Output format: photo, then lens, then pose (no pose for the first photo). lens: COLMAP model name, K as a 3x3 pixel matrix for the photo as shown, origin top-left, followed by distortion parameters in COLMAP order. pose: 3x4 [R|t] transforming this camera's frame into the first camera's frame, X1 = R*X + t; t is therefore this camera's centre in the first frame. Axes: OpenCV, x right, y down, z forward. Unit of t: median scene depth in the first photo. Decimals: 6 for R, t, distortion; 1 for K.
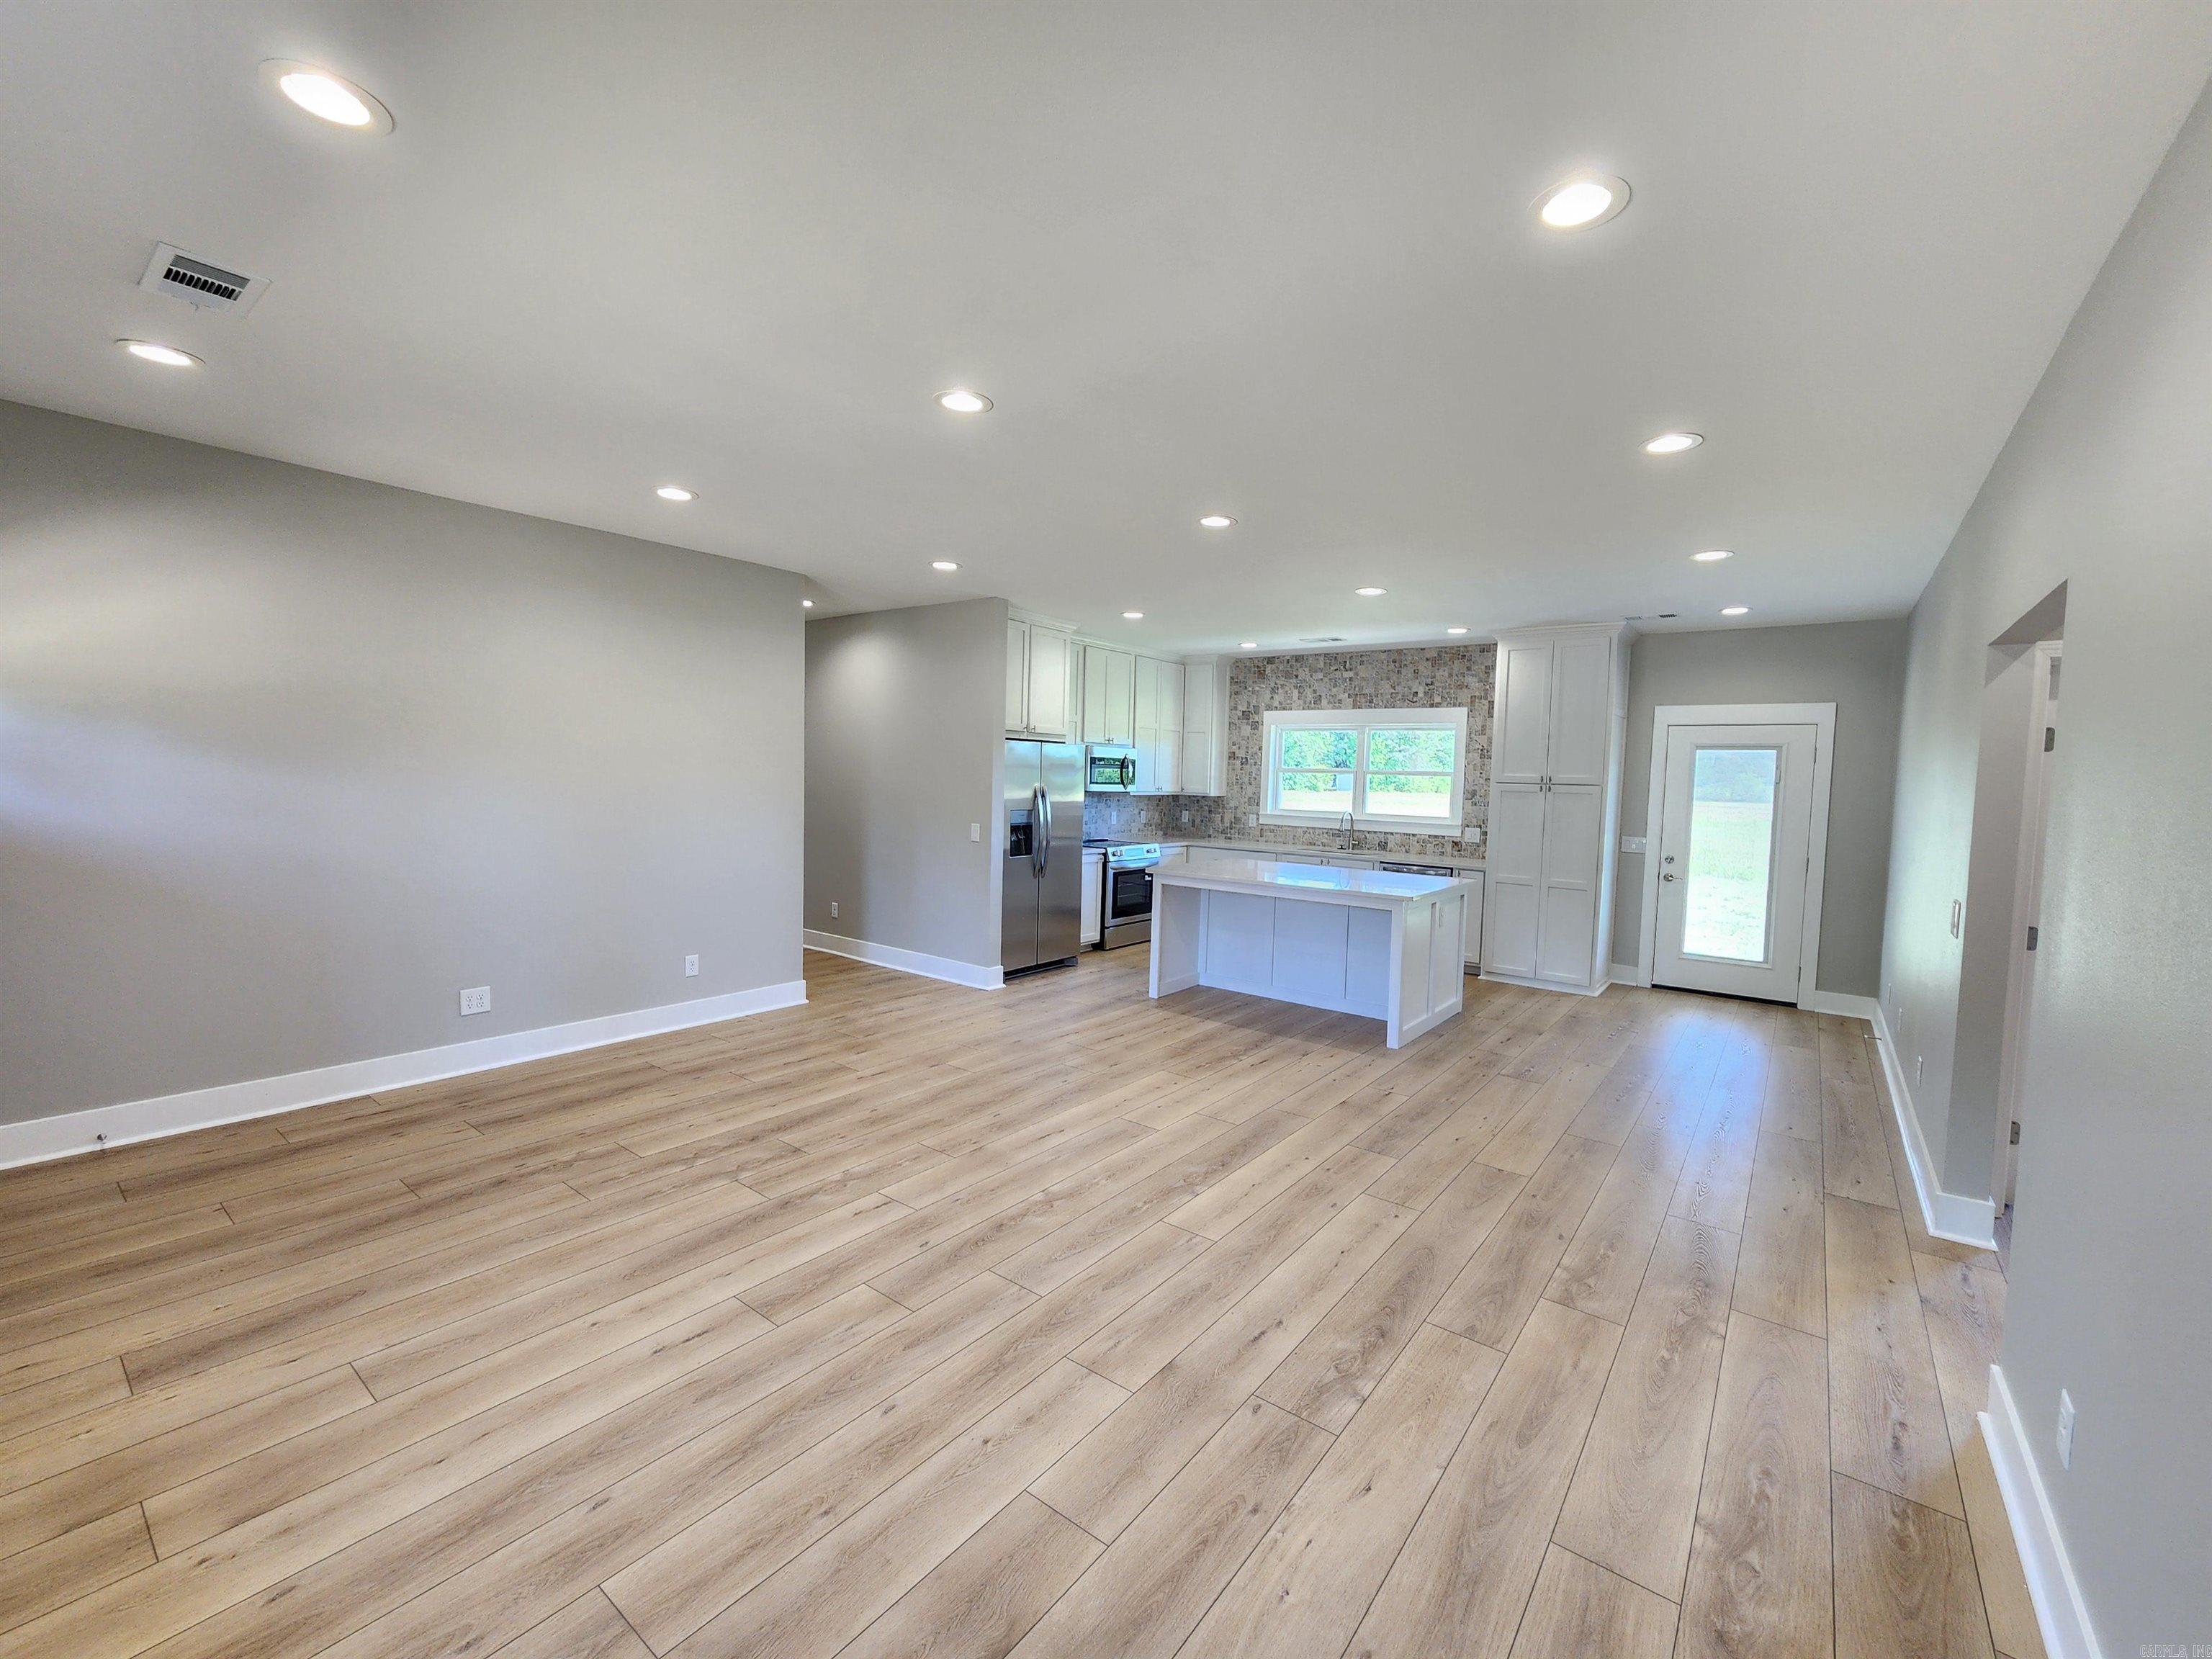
lens RADIAL K [[901.1, 0, 1114.7], [0, 901.1, 829.9], [0, 0, 1]] dist [0.001825, -0.000296]
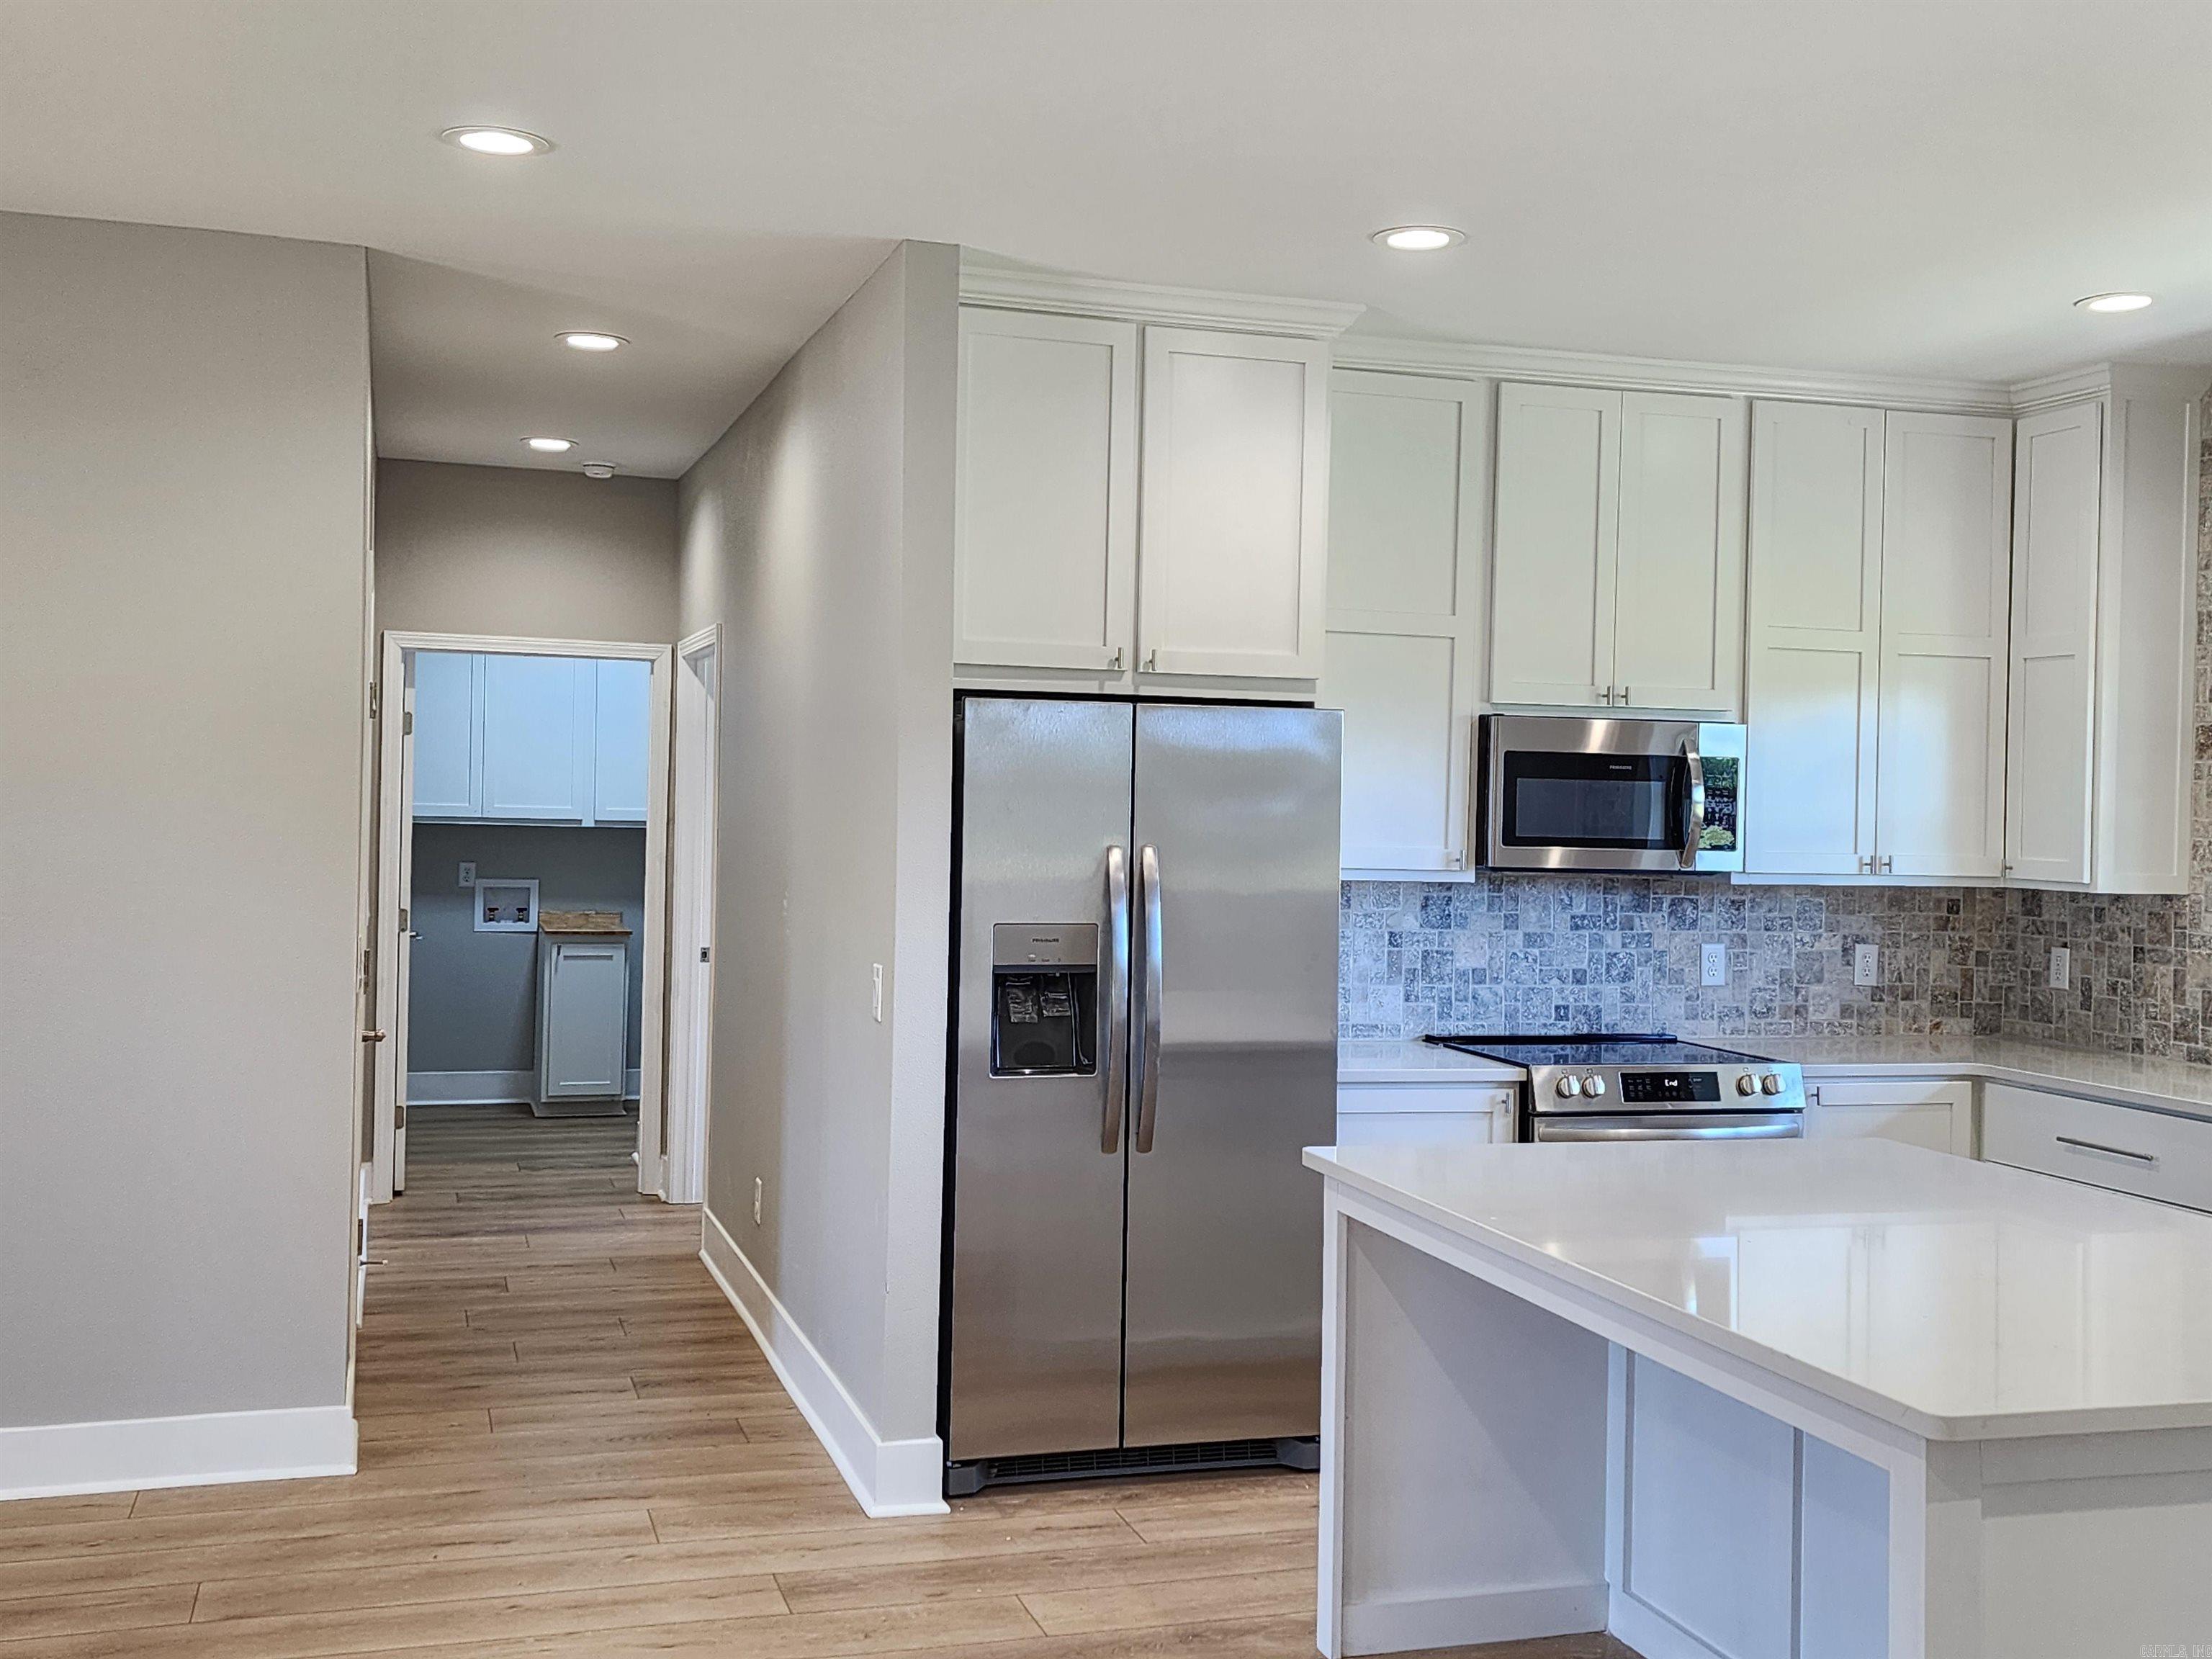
lens RADIAL K [[2273.2, 0, 1130.8], [0, 2273.2, 811.2], [0, 0, 1]] dist [0.198733, -0.432241]
pose [[0.820543, -0.007911, -0.571531, 0.309328], [-0.034519, 0.997393, -0.063365, -0.010212], [0.570542, 0.071723, 0.818130, 0.325931]]
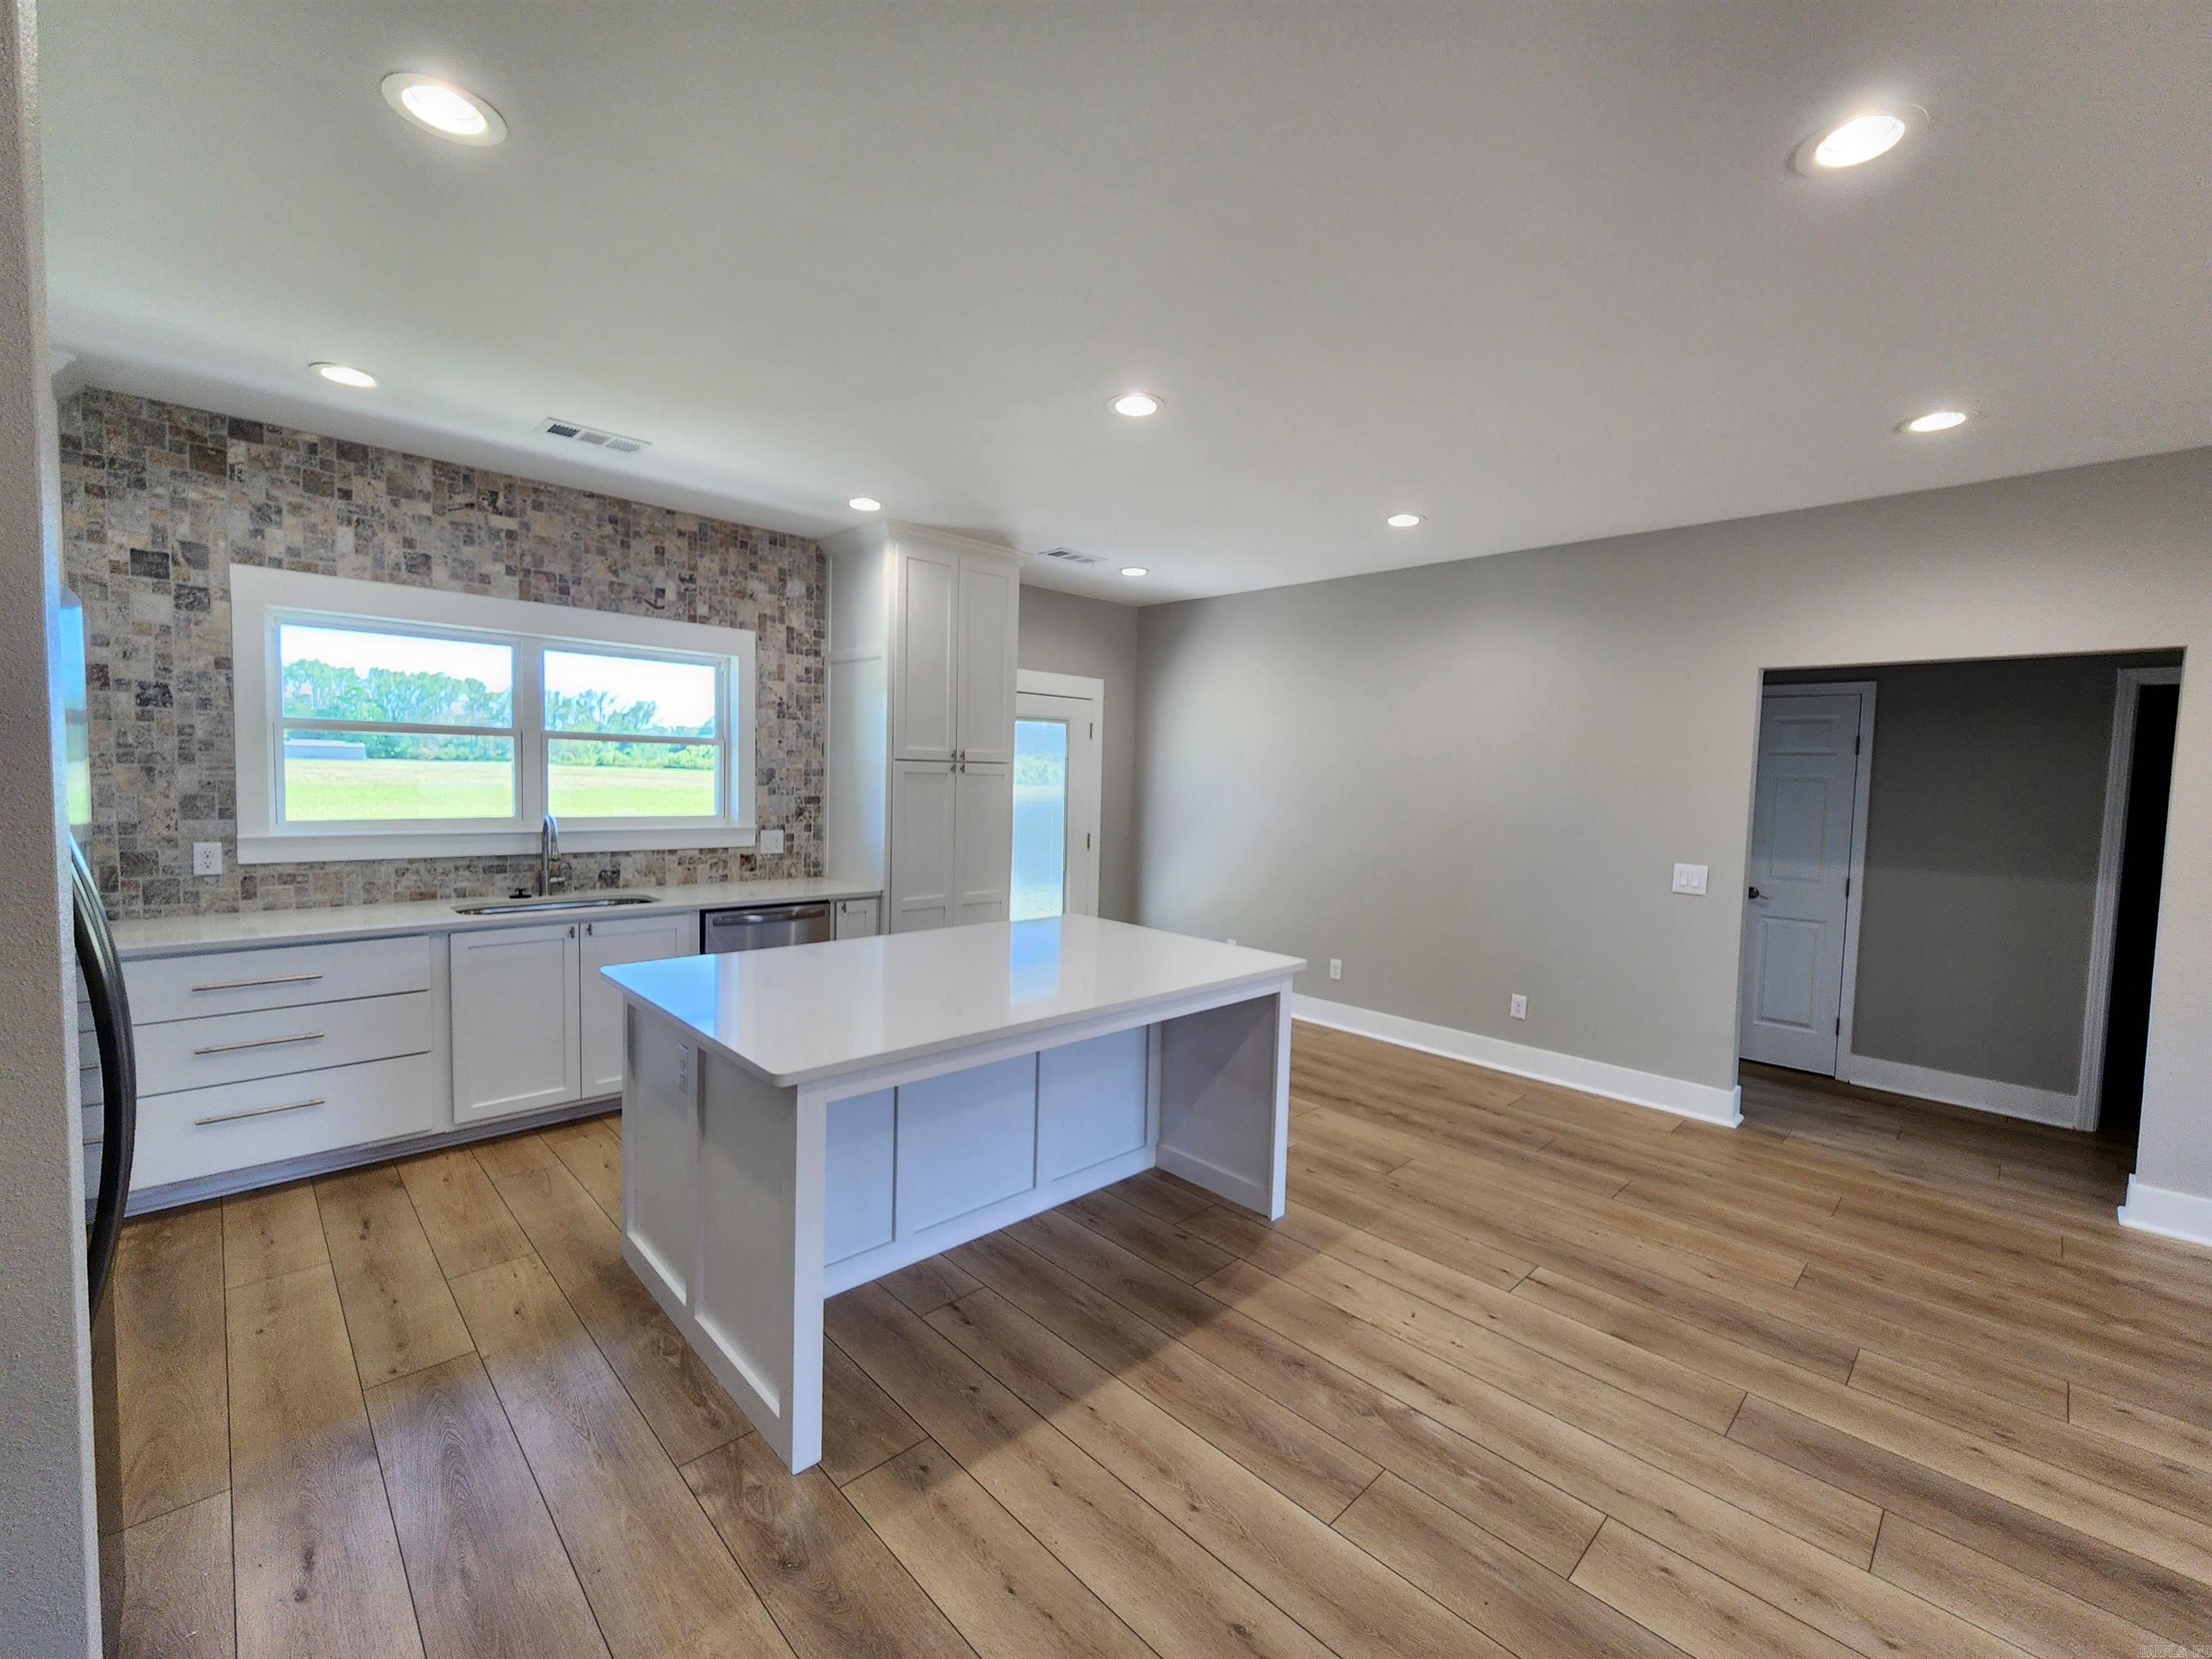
lens RADIAL K [[922.7, 0, 1116.0], [0, 922.7, 821.9], [0, 0, 1]] dist [0.000105, 0.000050]
pose [[0.142266, -0.077957, 0.986754, -0.194017], [0.038887, 0.996564, 0.073126, -0.045297], [-0.989064, 0.027968, 0.144808, 0.681374]]
